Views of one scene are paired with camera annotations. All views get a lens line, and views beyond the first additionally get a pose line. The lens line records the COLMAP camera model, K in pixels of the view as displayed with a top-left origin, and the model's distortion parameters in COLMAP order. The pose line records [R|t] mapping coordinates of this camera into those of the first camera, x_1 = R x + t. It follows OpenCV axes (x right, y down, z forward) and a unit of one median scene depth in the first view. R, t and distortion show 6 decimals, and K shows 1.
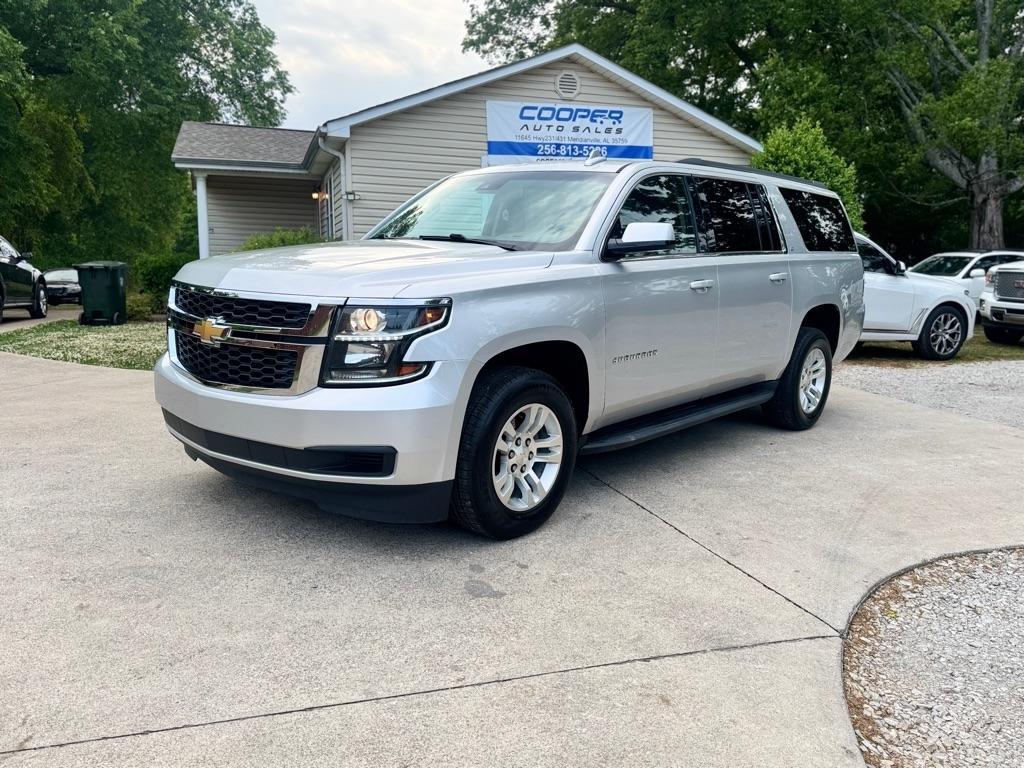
lens RADIAL K [[792.6, 0, 507.4], [0, 792.6, 382.8], [0, 0, 1]] dist [0.070010, -0.097127]
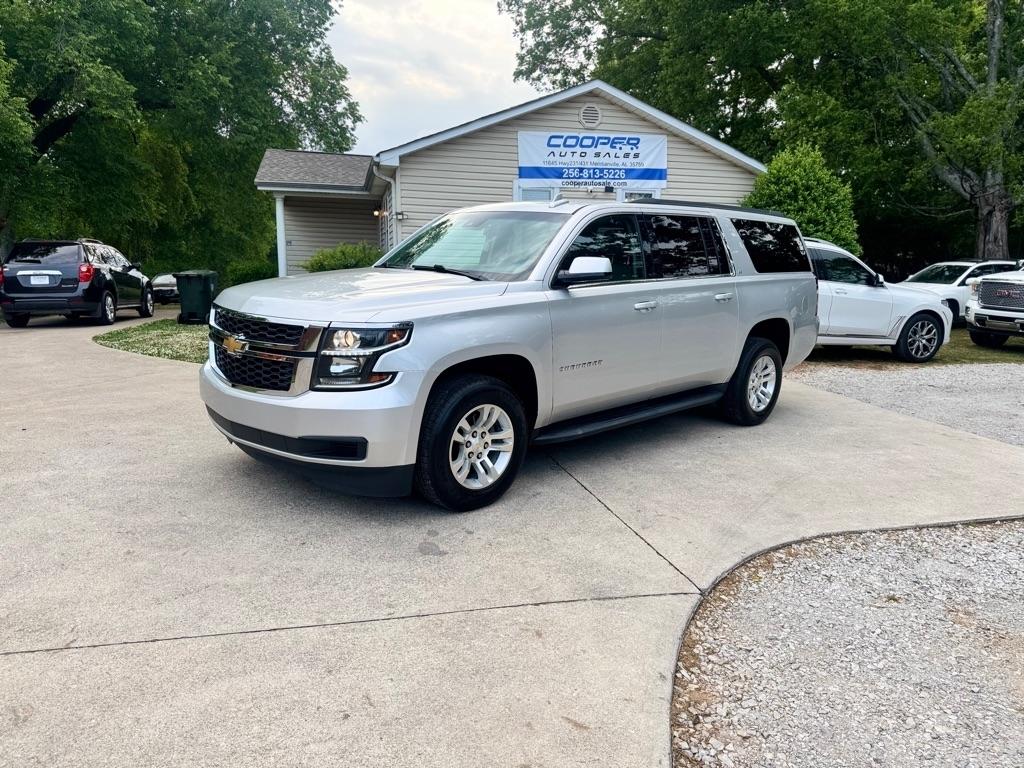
lens RADIAL K [[707.8, 0, 506.9], [0, 707.8, 386.6], [0, 0, 1]] dist [0.075756, -0.107952]
pose [[0.997110, 0.014086, -0.074654, 0.045035], [-0.012630, 0.999721, 0.019948, -0.007445], [0.074915, -0.018948, 0.997010, -0.035292]]
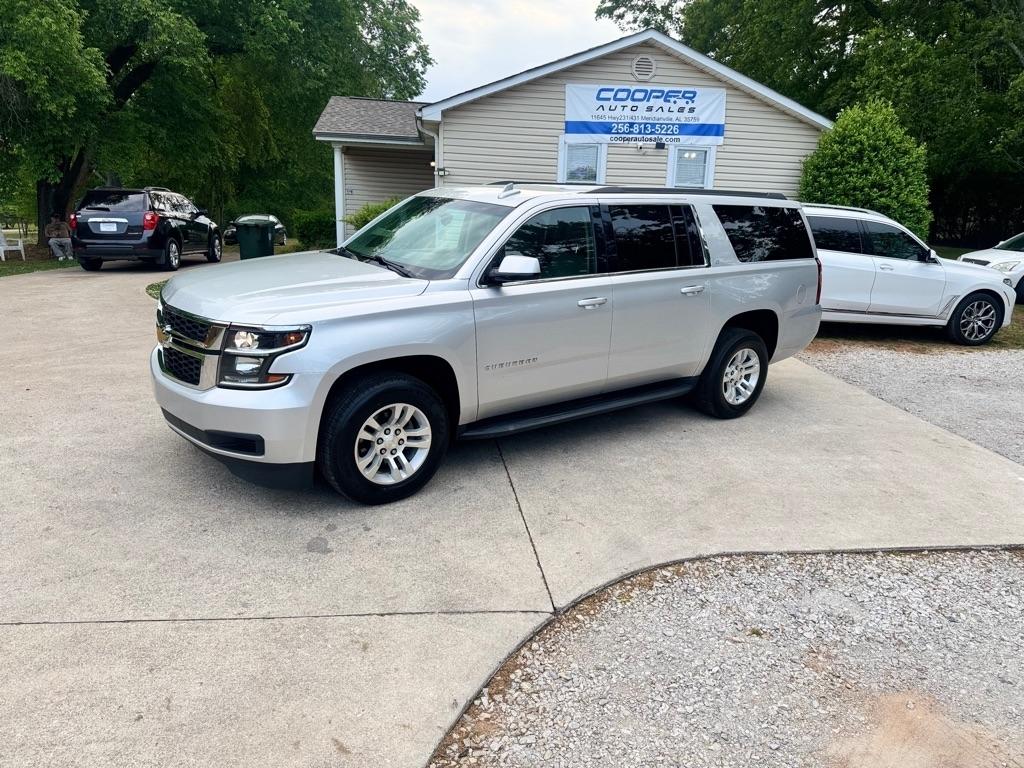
lens RADIAL K [[708.2, 0, 512.0], [0, 708.2, 384.0], [0, 0, 1]] dist [0.069230, -0.105669]
pose [[0.980326, 0.070027, -0.184548, 0.128196], [-0.052180, 0.993633, 0.099852, -0.039089], [0.190365, -0.088258, 0.977738, -0.025401]]
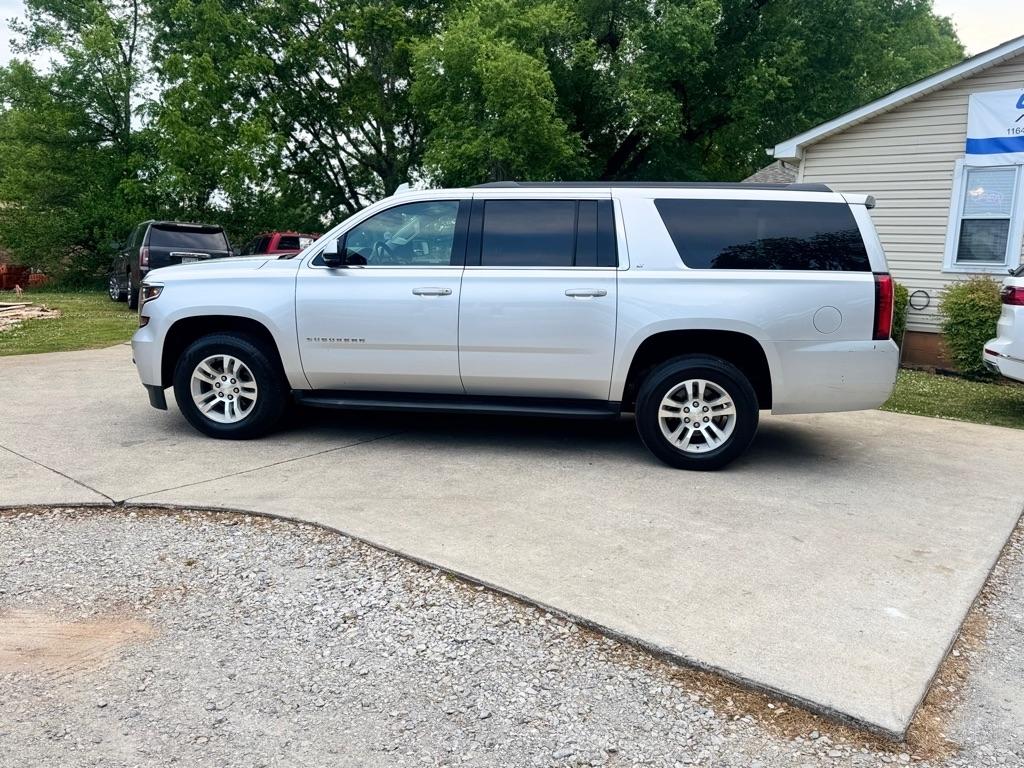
lens RADIAL K [[788.7, 0, 512.0], [0, 788.7, 384.0], [0, 0, 1]] dist [0.098028, -0.160151]
pose [[0.551629, 0.134364, -0.823196, 0.502872], [-0.152521, 0.986548, 0.058822, -0.029615], [0.820026, 0.093107, 0.564702, 0.174298]]
